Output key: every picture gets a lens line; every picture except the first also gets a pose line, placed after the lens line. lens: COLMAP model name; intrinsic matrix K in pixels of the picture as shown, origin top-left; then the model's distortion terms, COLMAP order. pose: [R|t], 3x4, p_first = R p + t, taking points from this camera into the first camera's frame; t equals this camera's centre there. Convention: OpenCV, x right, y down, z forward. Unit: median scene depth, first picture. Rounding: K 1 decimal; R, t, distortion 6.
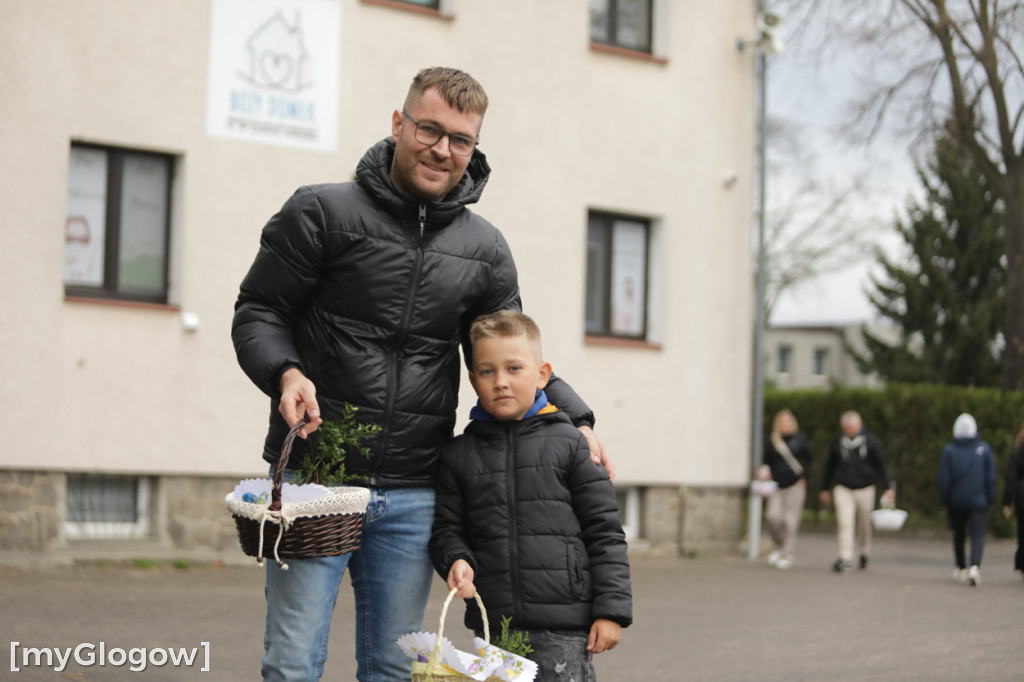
lens RADIAL K [[3337.1, 0, 512.0], [0, 3337.1, 341.0], [0, 0, 1]] dist [0.102108, -15.793101]
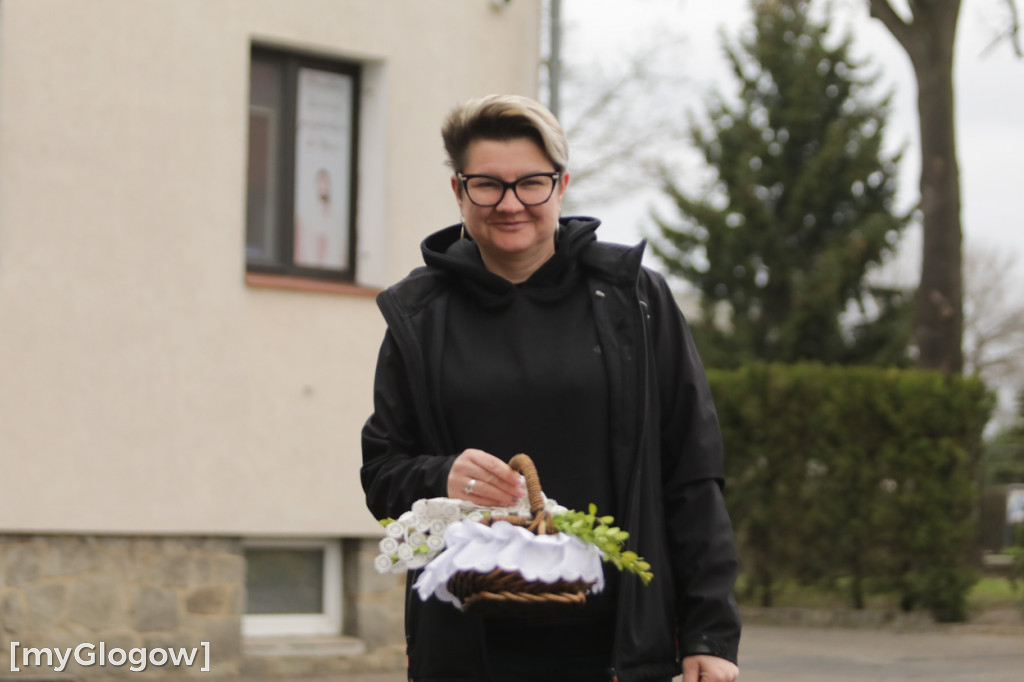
lens RADIAL K [[3337.1, 0, 512.0], [0, 3337.1, 341.0], [0, 0, 1]] dist [0.102108, -15.793101]
pose [[0.991579, -0.003320, 0.129464, -0.004774], [0.005063, 0.999901, -0.013134, 0.013945], [-0.129407, 0.013679, 0.991497, 0.356900]]
